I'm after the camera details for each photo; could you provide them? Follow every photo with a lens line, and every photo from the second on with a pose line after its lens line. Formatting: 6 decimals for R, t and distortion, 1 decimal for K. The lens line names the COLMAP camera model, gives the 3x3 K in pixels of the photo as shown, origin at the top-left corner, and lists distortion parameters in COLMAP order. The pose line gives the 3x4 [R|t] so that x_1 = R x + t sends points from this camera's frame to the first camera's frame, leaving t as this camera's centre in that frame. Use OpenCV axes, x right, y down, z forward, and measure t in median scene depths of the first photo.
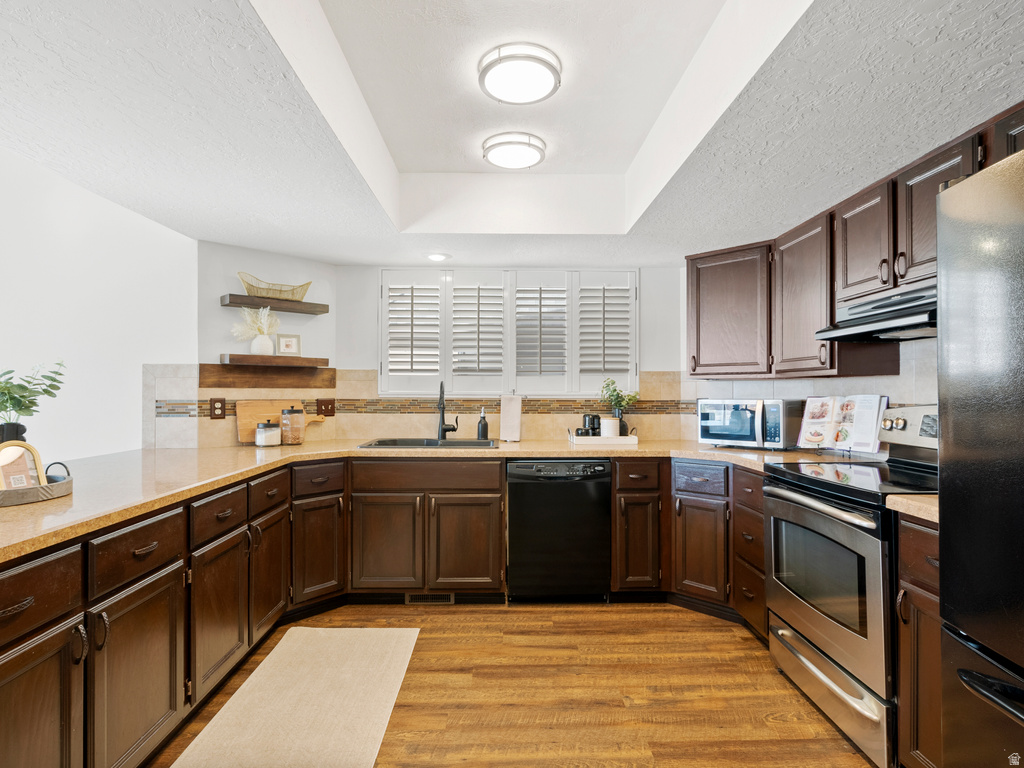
lens RADIAL K [[531.7, 0, 508.7], [0, 531.7, 388.0], [0, 0, 1]] dist [-0.001734, 0.003640]
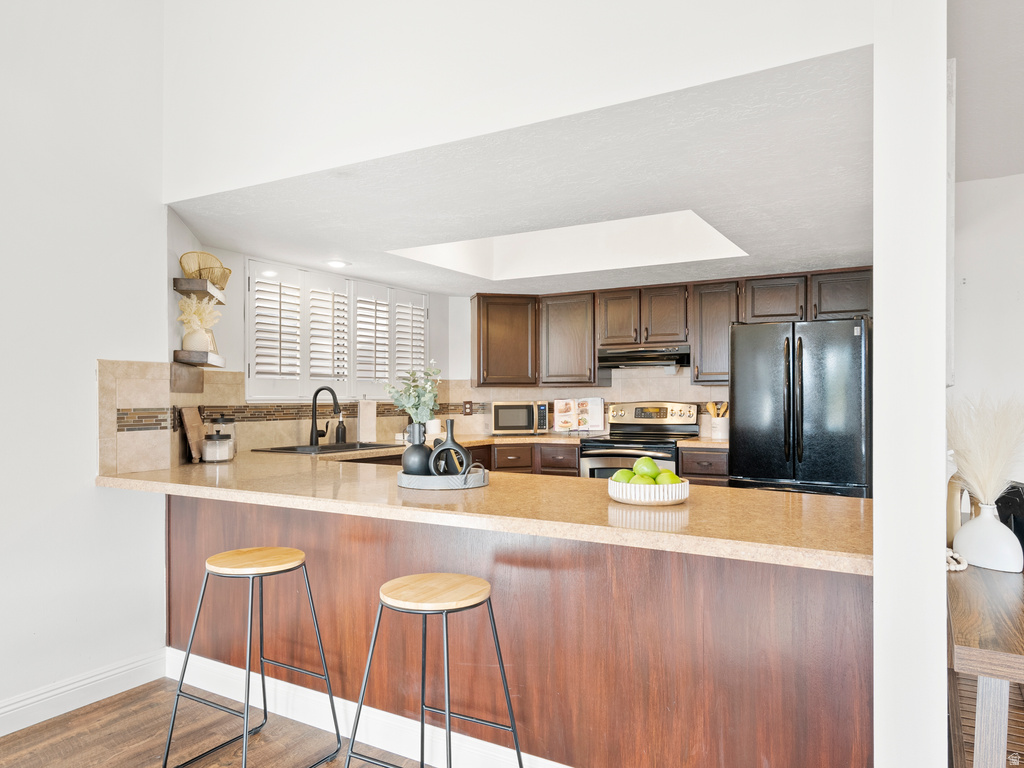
lens RADIAL K [[701.8, 0, 511.2], [0, 701.8, 392.0], [0, 0, 1]] dist [0.009030, 0.003796]
pose [[0.532777, 0.003042, 0.846250, -1.205443], [-0.002227, 0.999995, -0.002193, 0.000136], [-0.846253, -0.000716, 0.532781, 0.004915]]
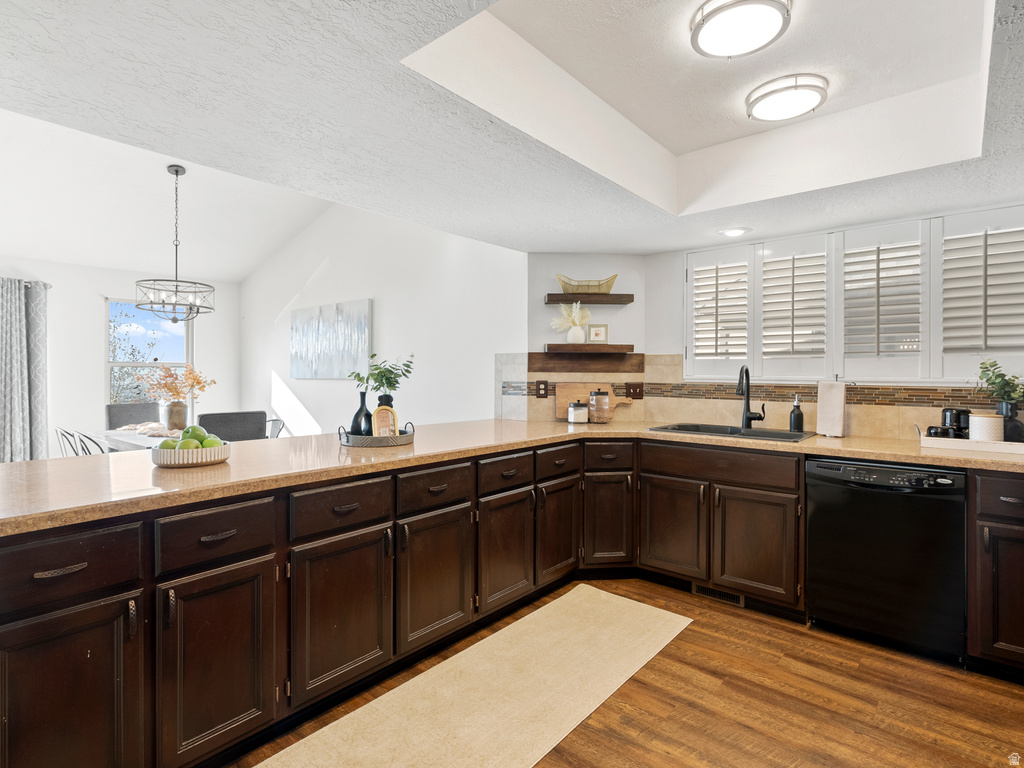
lens RADIAL K [[531.7, 0, 514.0], [0, 531.7, 373.0], [0, 0, 1]] dist [-0.001734, 0.003640]
pose [[0.750503, 0.001974, -0.660864, 0.211708], [-0.001575, 0.999998, 0.001199, 0.000464], [0.660865, 0.000141, 0.750505, 0.049215]]
